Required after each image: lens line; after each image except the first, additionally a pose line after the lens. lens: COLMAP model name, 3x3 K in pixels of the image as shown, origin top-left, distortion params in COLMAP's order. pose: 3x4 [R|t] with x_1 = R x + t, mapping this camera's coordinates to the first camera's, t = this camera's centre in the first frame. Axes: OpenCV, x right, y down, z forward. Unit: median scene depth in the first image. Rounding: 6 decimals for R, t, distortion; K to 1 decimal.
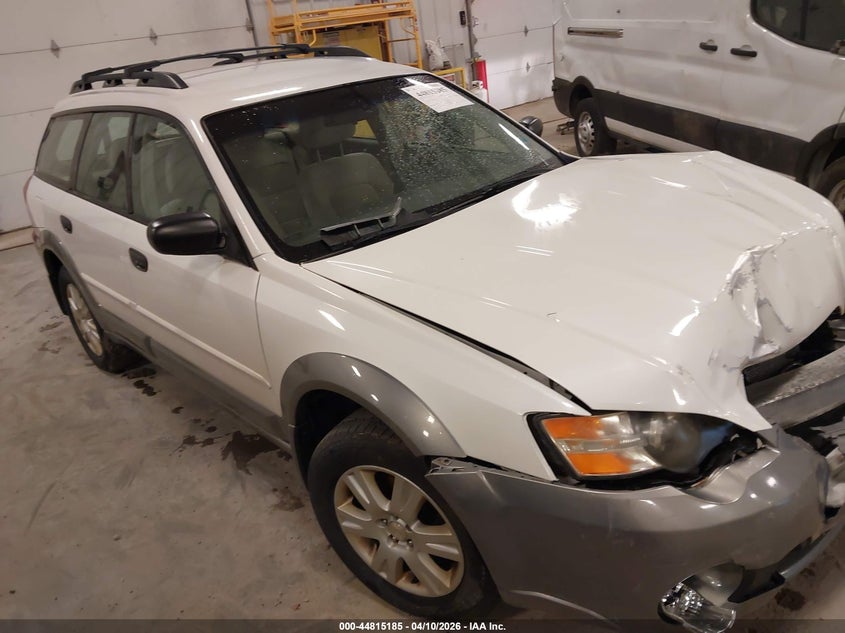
lens RADIAL K [[669.0, 0, 420.6], [0, 669.0, 312.5], [0, 0, 1]] dist [-0.017574, 0.015474]
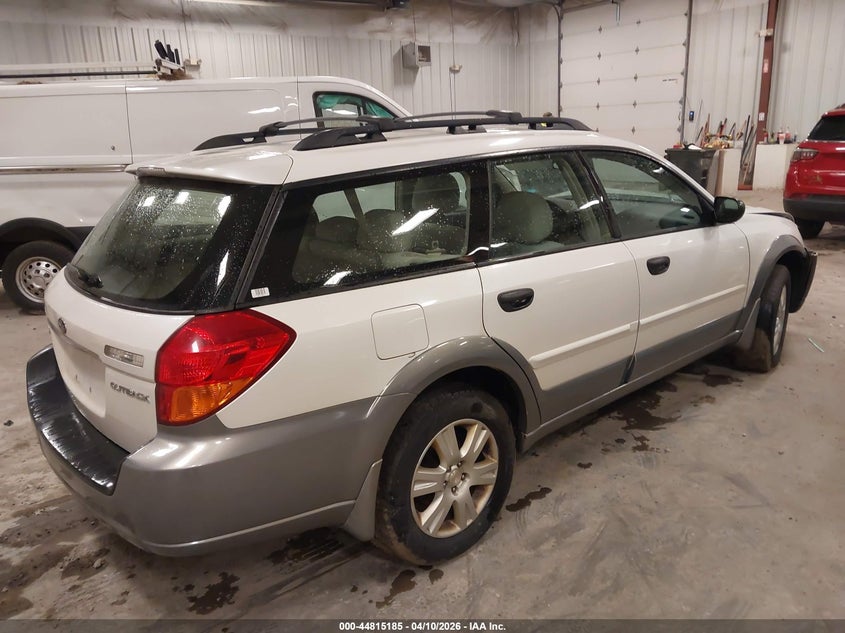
lens RADIAL K [[669.0, 0, 426.3], [0, 669.0, 314.0], [0, 0, 1]] dist [-0.017574, 0.015474]
pose [[0.061044, -0.164287, 0.984522, -1.378320], [0.442500, 0.888589, 0.120842, -0.275271], [-0.894688, 0.428275, 0.126940, 1.083084]]
